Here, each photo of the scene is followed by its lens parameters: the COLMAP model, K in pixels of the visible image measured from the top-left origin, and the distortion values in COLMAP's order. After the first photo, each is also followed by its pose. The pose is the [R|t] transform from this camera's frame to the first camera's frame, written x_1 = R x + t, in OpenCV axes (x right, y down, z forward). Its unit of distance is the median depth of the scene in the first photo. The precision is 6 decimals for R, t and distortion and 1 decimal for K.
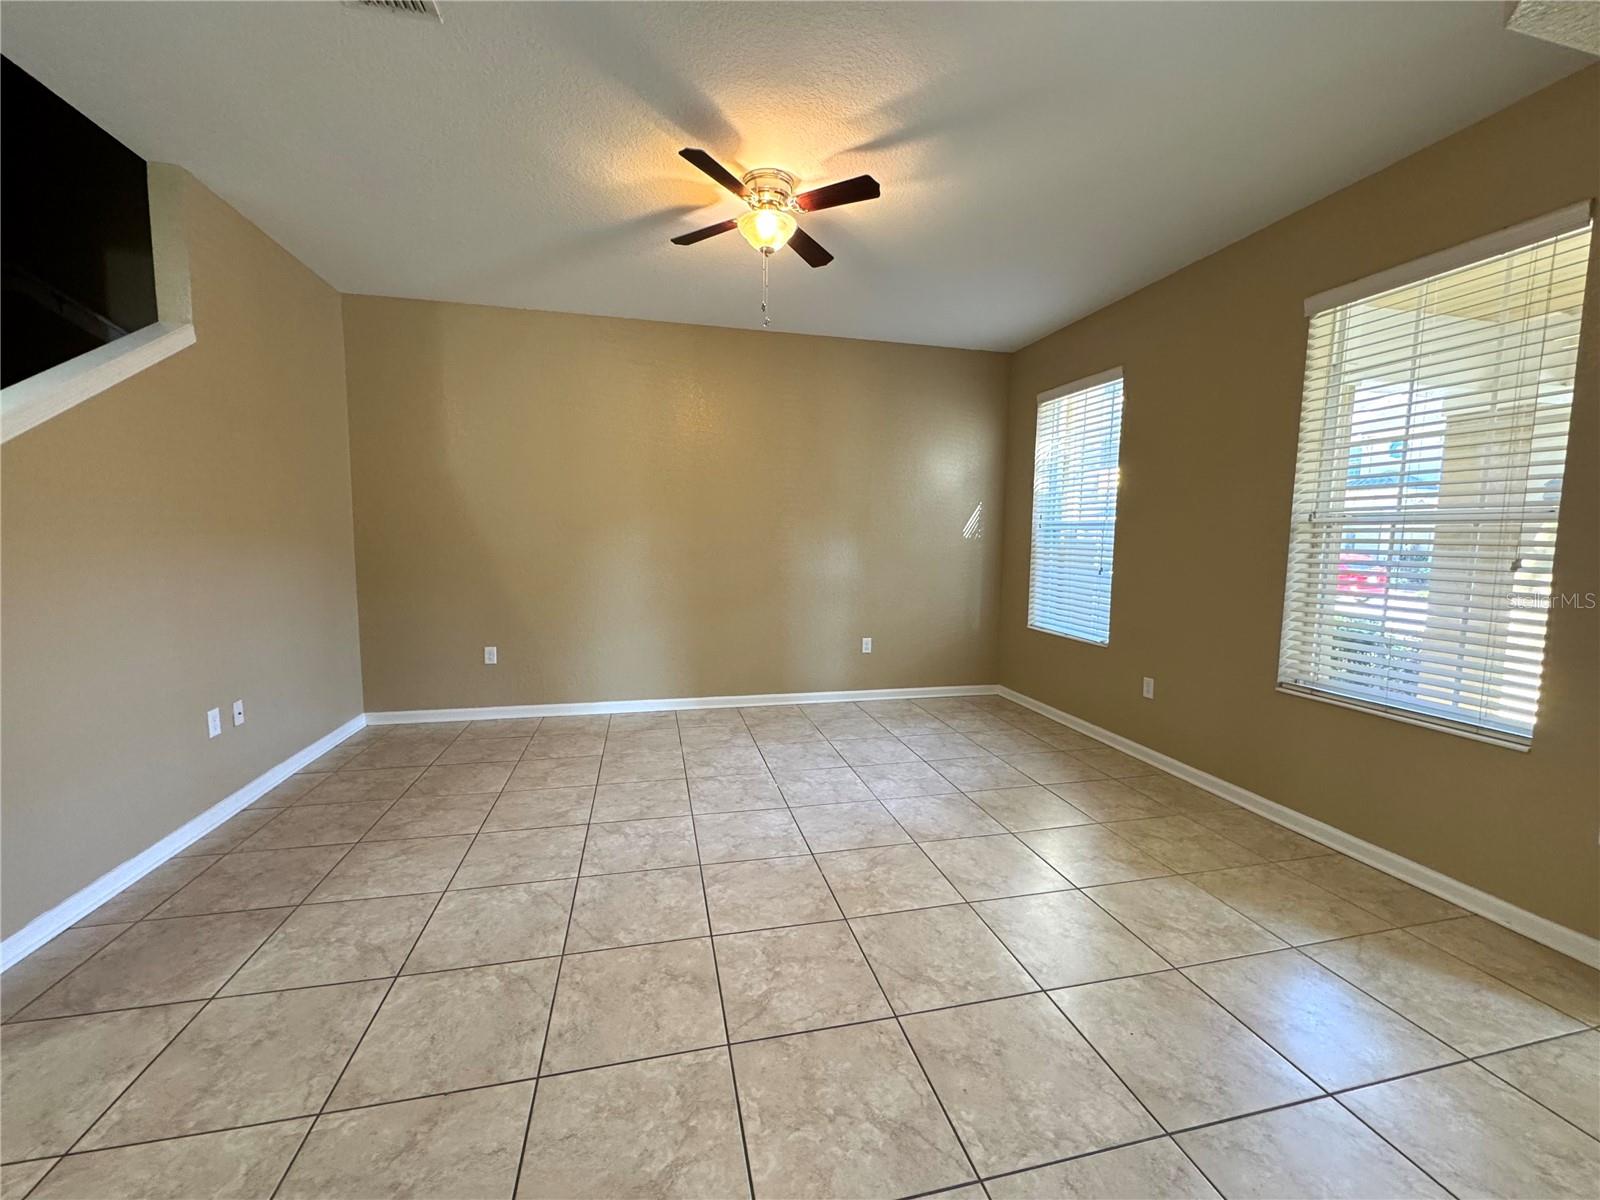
lens RADIAL K [[638.4, 0, 800.3], [0, 638.4, 592.3], [0, 0, 1]] dist [-0.003300, 0.000813]
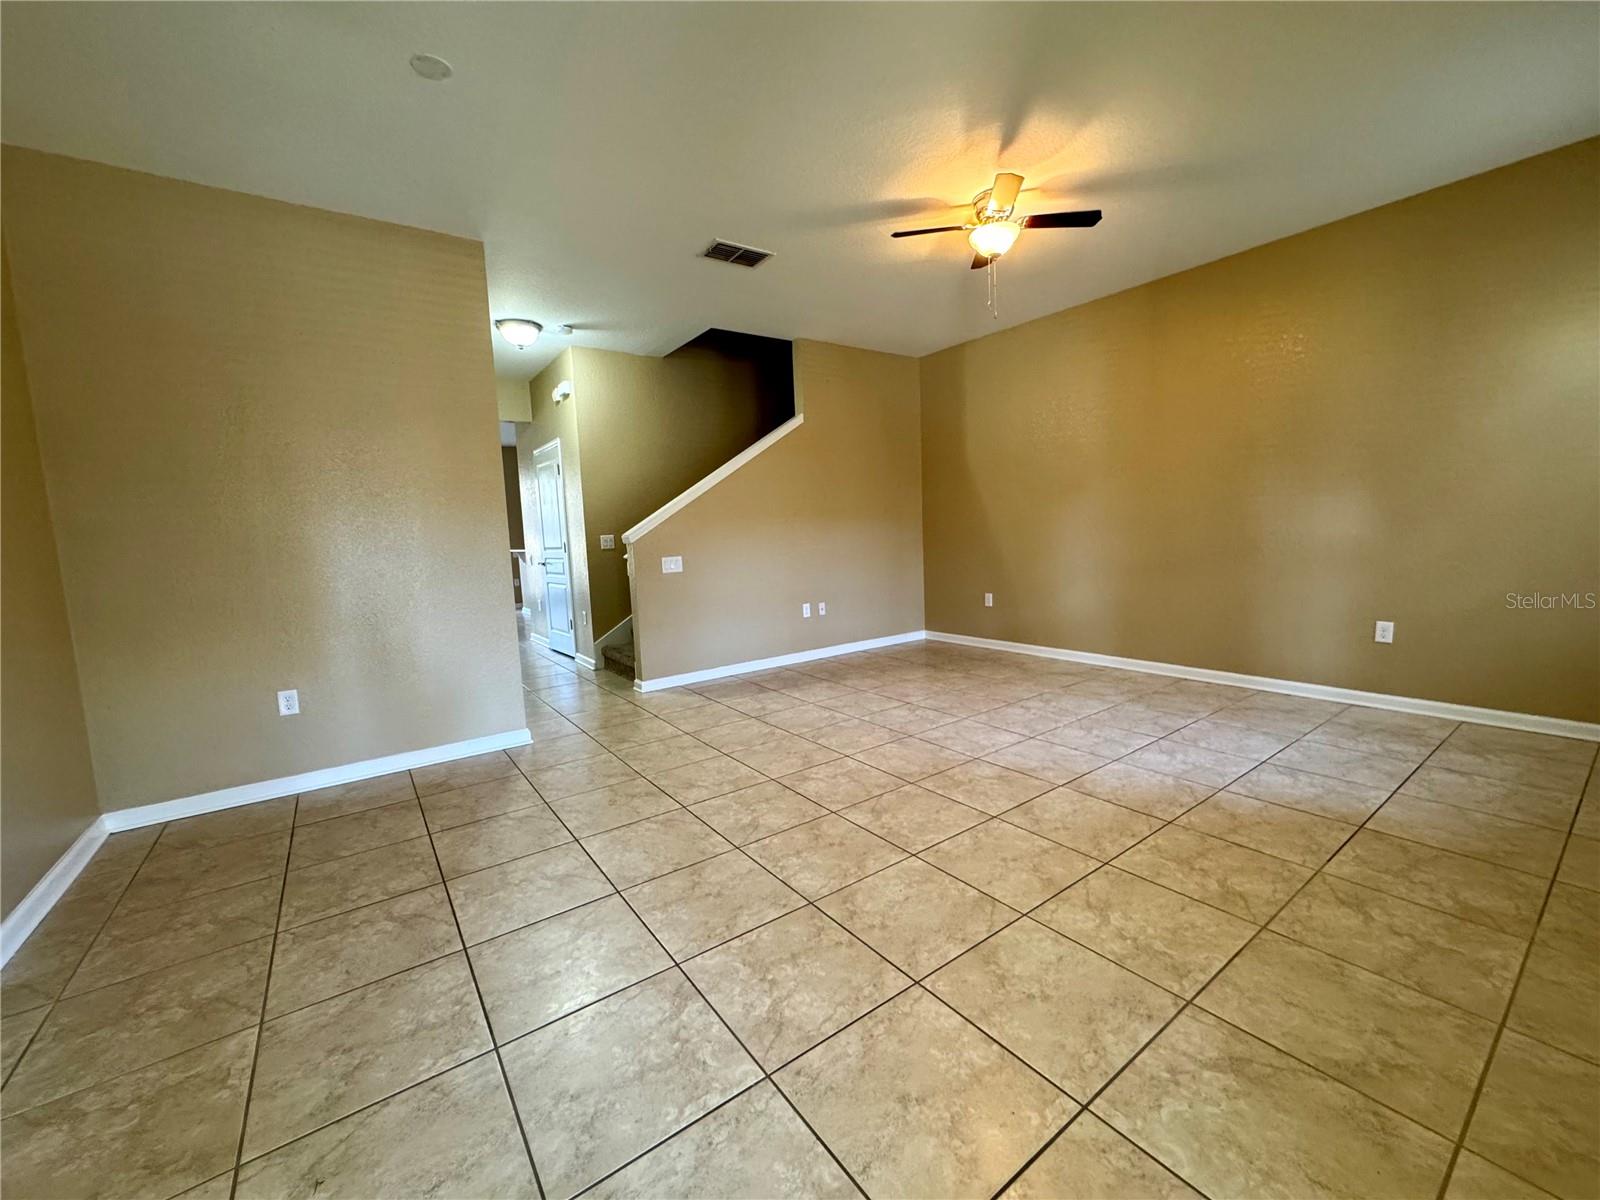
lens RADIAL K [[638.4, 0, 804.0], [0, 638.4, 593.4], [0, 0, 1]] dist [-0.003300, 0.000813]
pose [[0.382256, 0.063913, -0.921844, 0.769444], [-0.032943, 0.997914, 0.055527, 0.031821], [0.923469, 0.009142, 0.383564, 0.177825]]
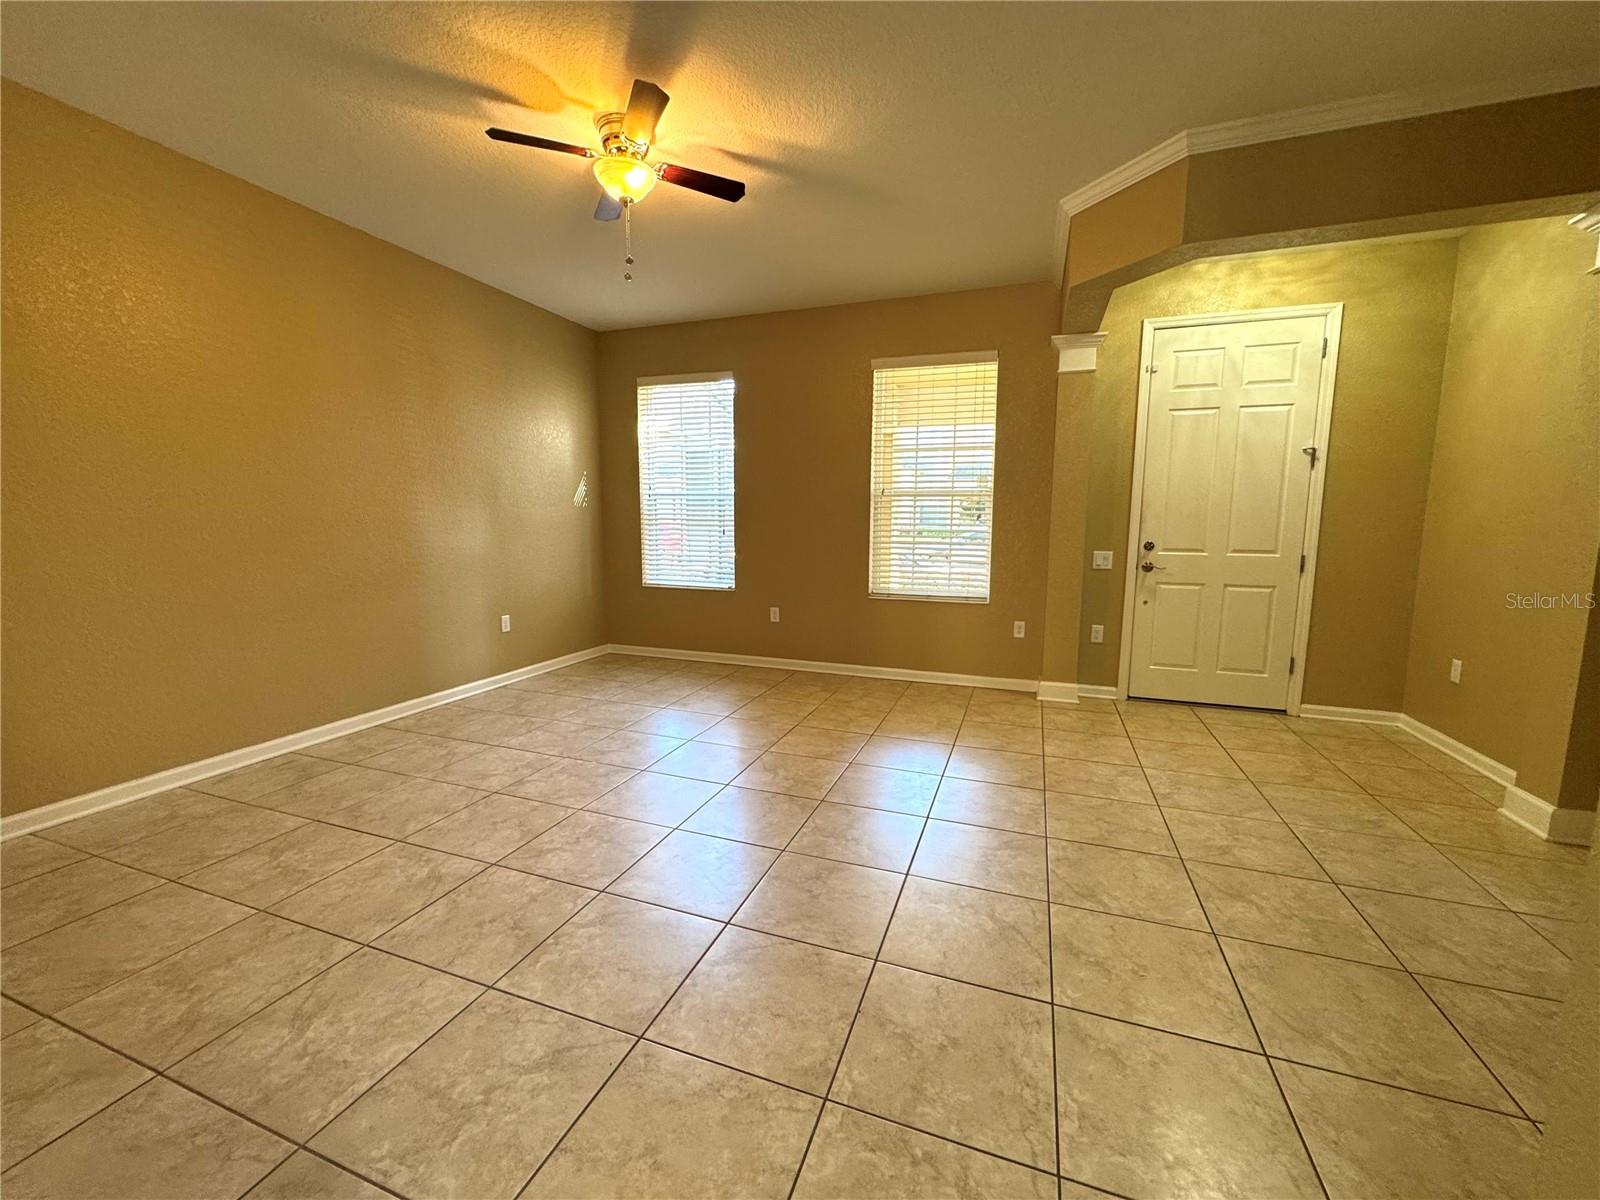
lens RADIAL K [[638.4, 0, 804.1], [0, 638.4, 590.6], [0, 0, 1]] dist [-0.003300, 0.000813]
pose [[0.550210, -0.104106, 0.828511, -0.619127], [0.074223, 0.994368, 0.075656, -0.001639], [-0.831721, 0.019868, 0.554838, 0.203779]]
